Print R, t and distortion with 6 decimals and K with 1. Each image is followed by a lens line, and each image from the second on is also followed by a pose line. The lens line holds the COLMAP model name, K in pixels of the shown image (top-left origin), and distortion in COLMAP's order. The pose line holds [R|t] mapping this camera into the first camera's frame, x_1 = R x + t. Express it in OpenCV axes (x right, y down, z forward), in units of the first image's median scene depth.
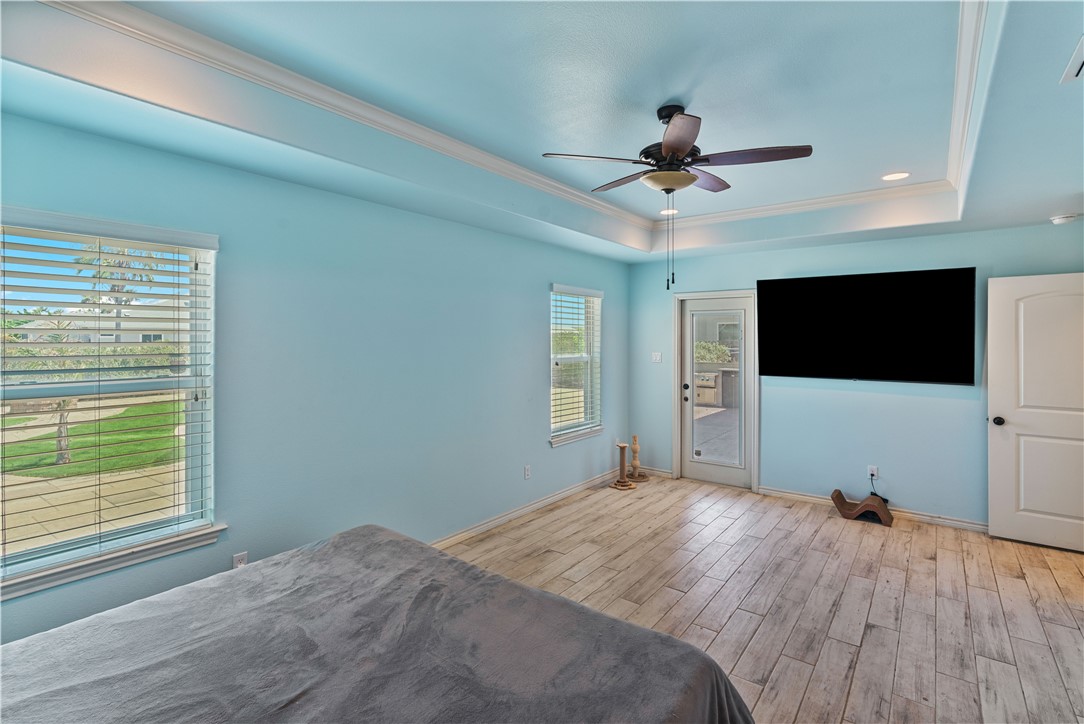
lens RADIAL K [[515.1, 0, 541.2], [0, 515.1, 341.9], [0, 0, 1]] dist [-0.000527, -0.000558]
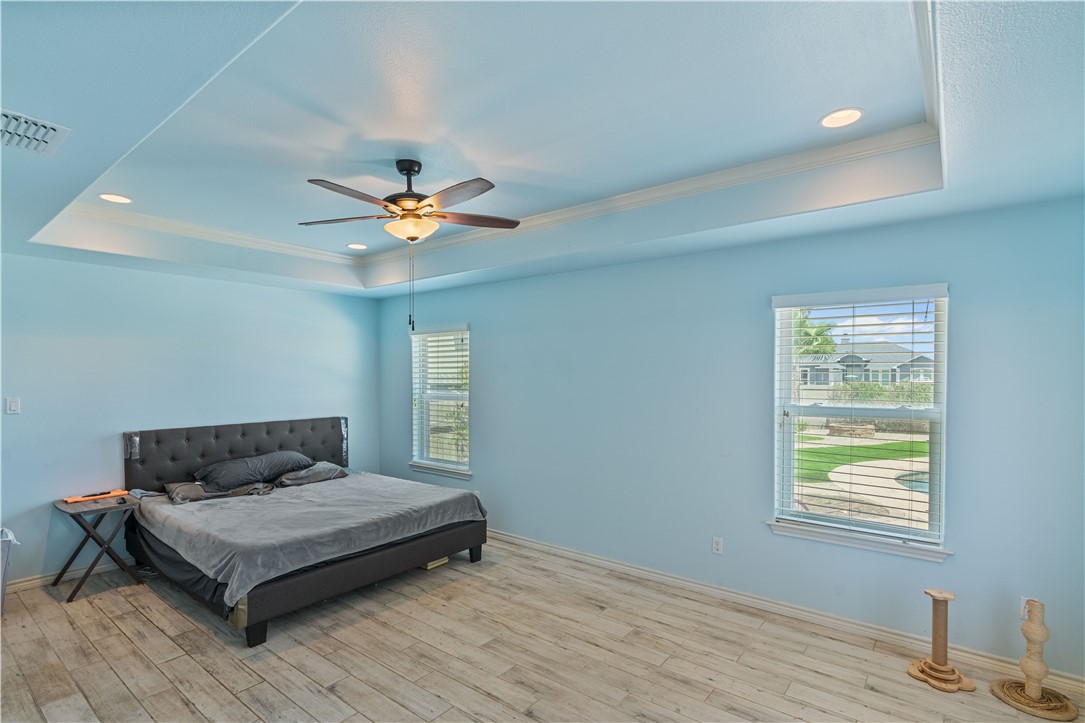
lens RADIAL K [[522.5, 0, 542.5], [0, 522.5, 361.5], [0, 0, 1]] dist [0.001397, 0.000048]
pose [[-0.006873, -0.027008, -0.999612, 0.866803], [-0.001398, 0.999634, -0.026999, -0.010092], [0.999975, 0.001212, -0.006909, 0.804614]]
